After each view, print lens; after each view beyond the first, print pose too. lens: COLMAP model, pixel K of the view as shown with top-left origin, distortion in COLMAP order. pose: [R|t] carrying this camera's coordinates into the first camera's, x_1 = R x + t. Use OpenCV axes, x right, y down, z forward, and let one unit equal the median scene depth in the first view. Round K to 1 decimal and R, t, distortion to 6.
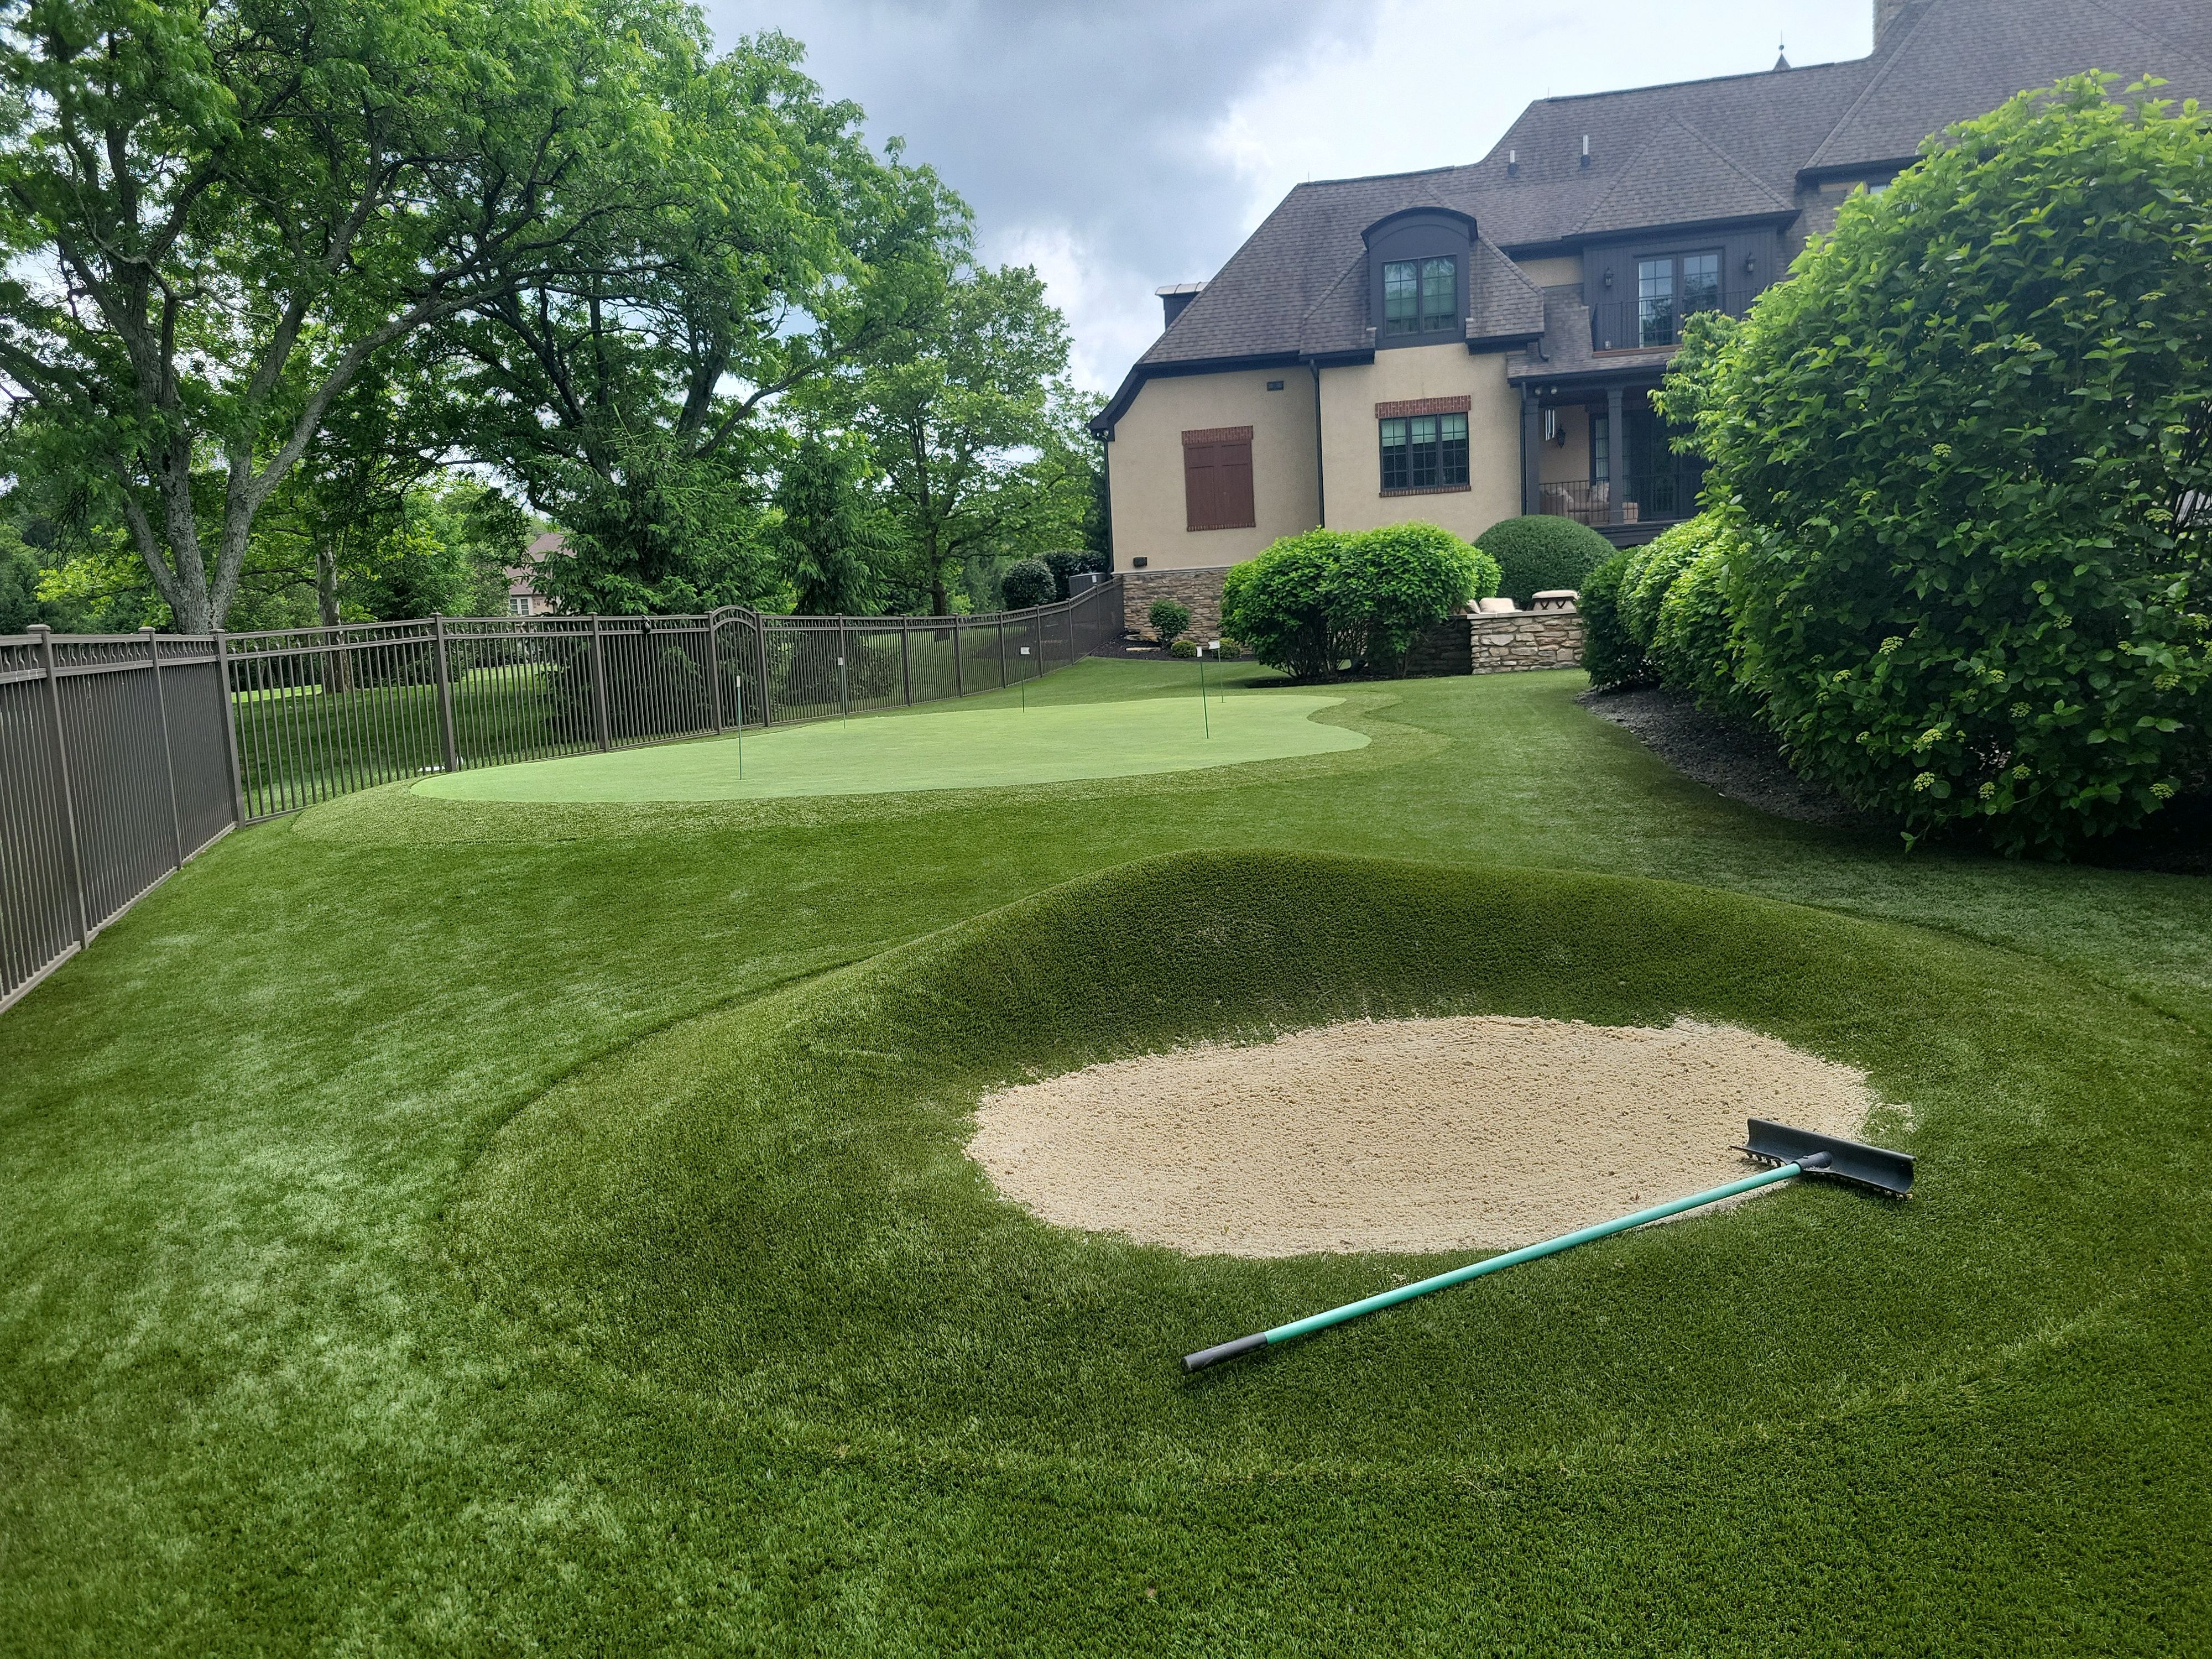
lens RADIAL K [[1606.9, 0, 1117.6], [0, 1606.9, 819.8], [0, 0, 1]] dist [0.063326, -0.033519]
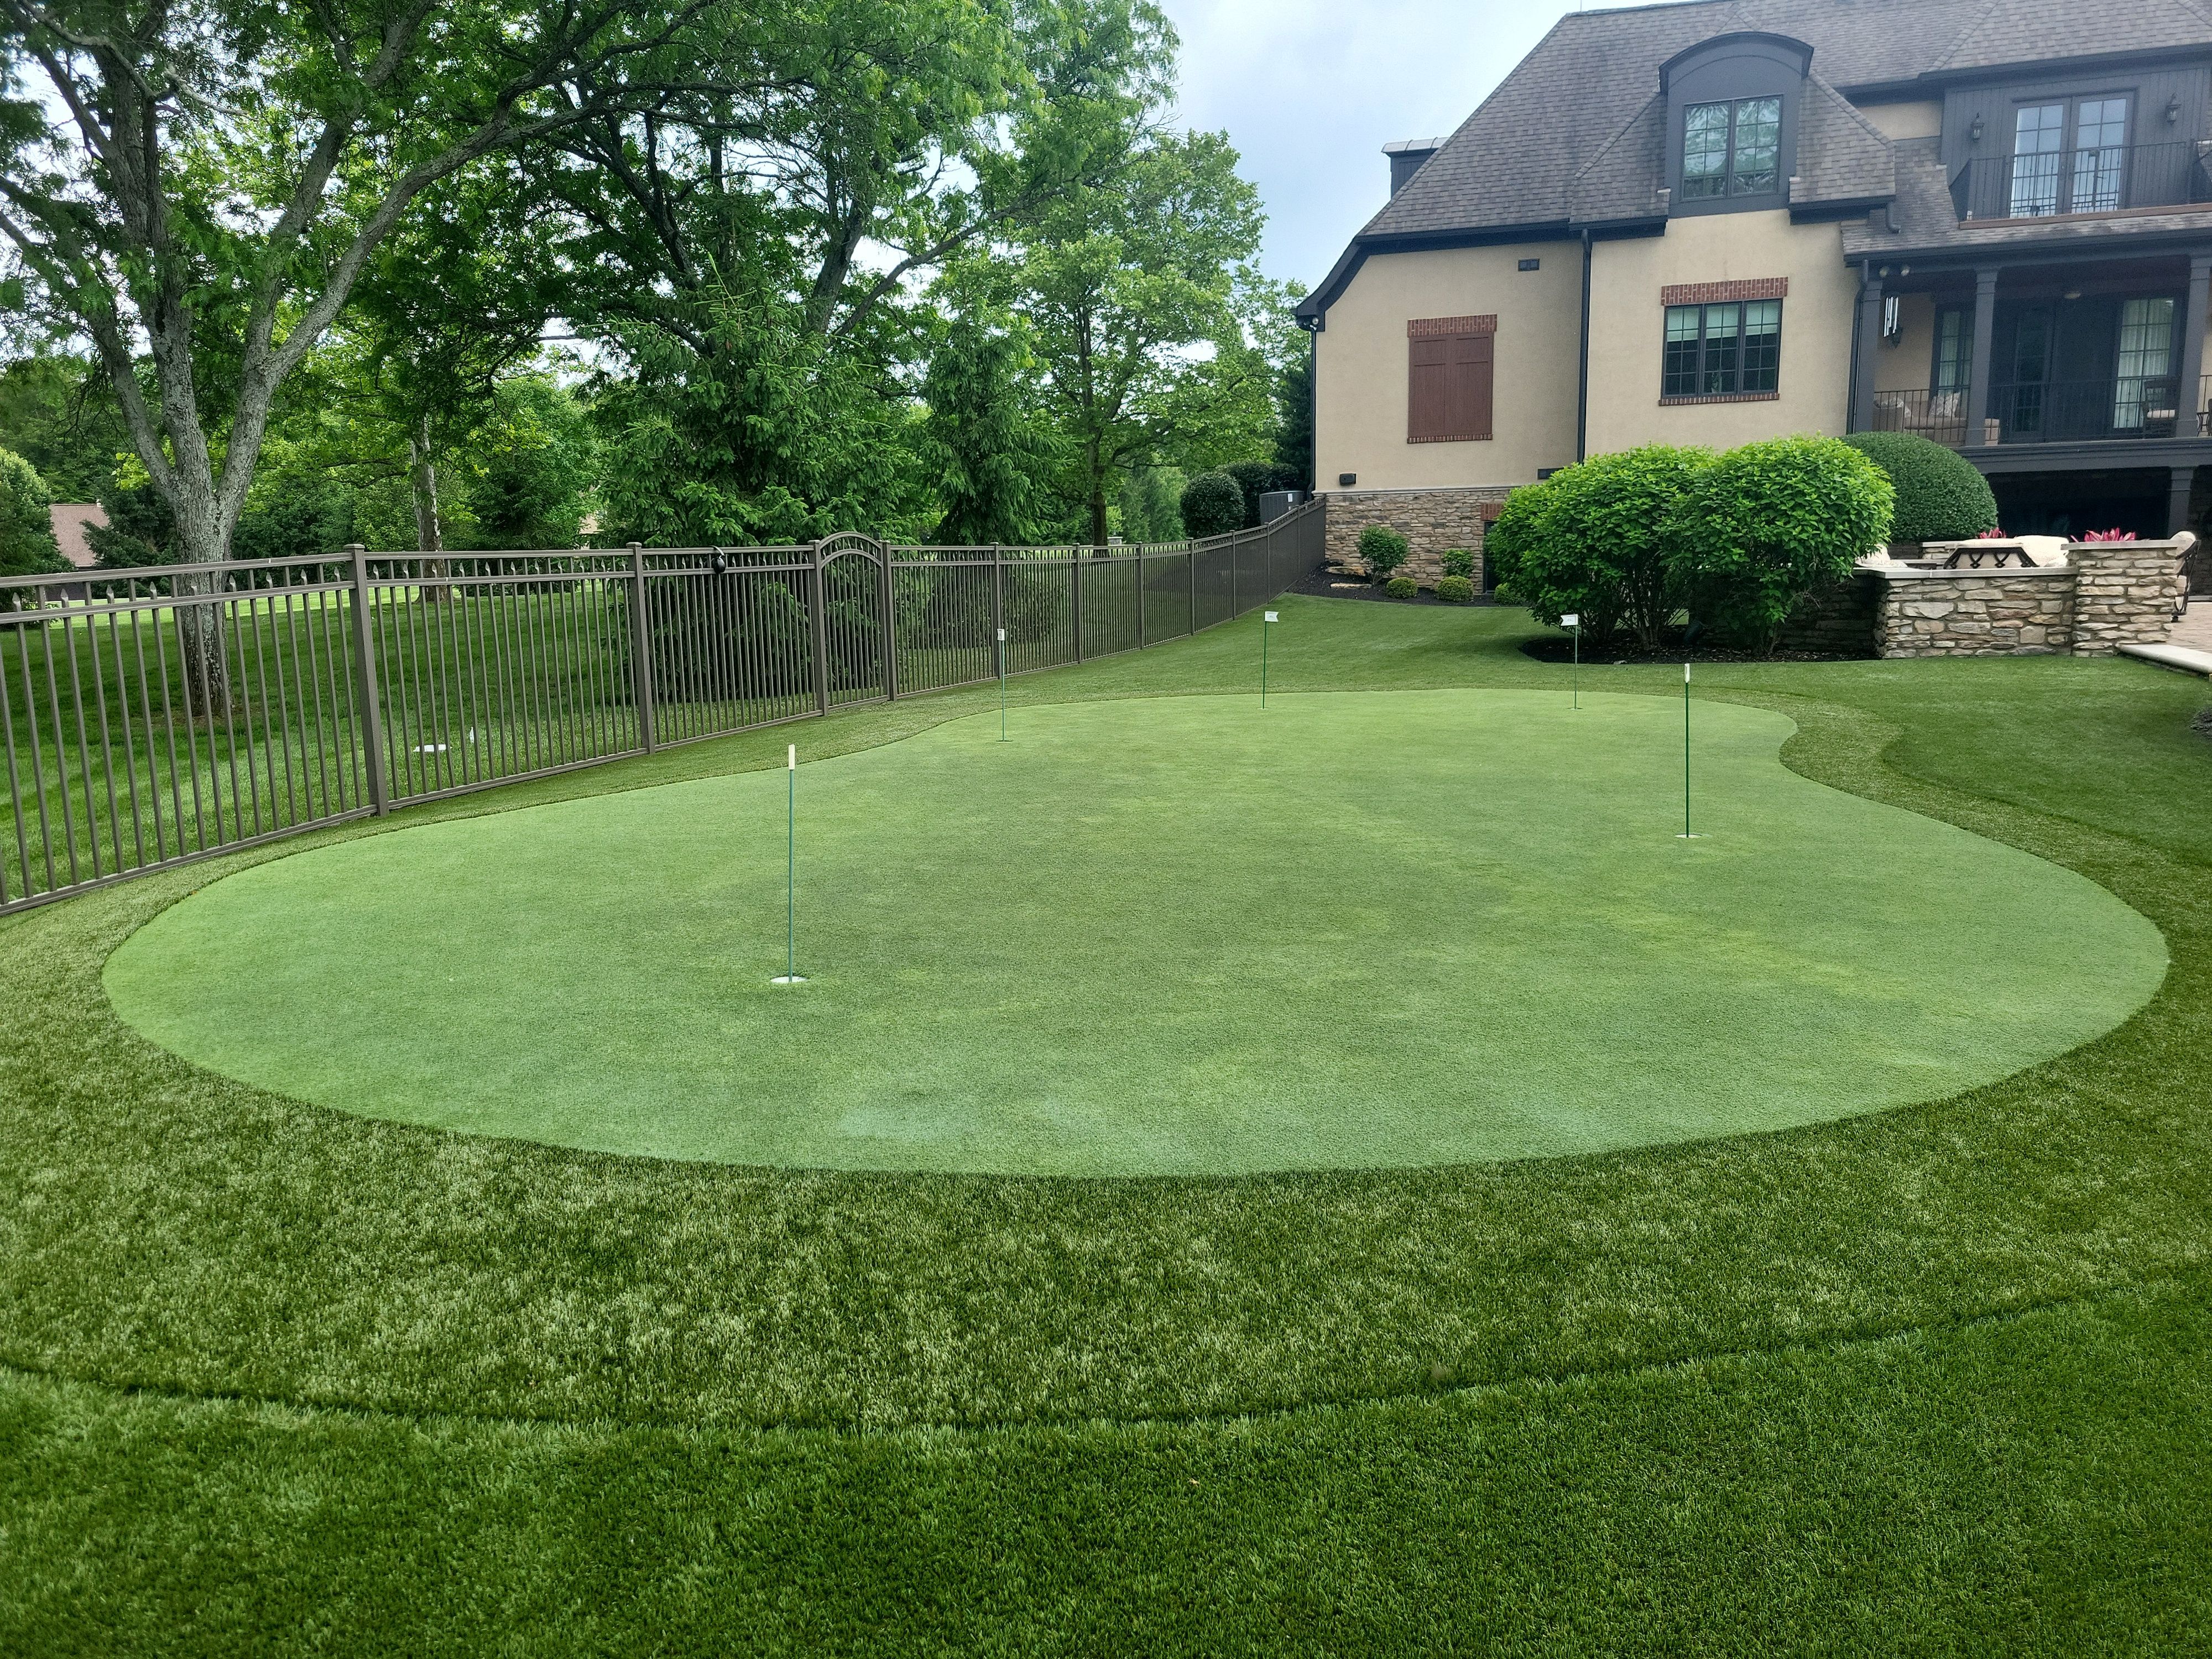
lens RADIAL K [[1606.9, 0, 1117.6], [0, 1606.9, 819.8], [0, 0, 1]] dist [0.063326, -0.033519]
pose [[0.995517, 0.046112, -0.082583, -0.030052], [-0.041600, 0.997589, 0.055548, -0.027276], [0.084945, -0.051864, 0.995035, 0.159218]]
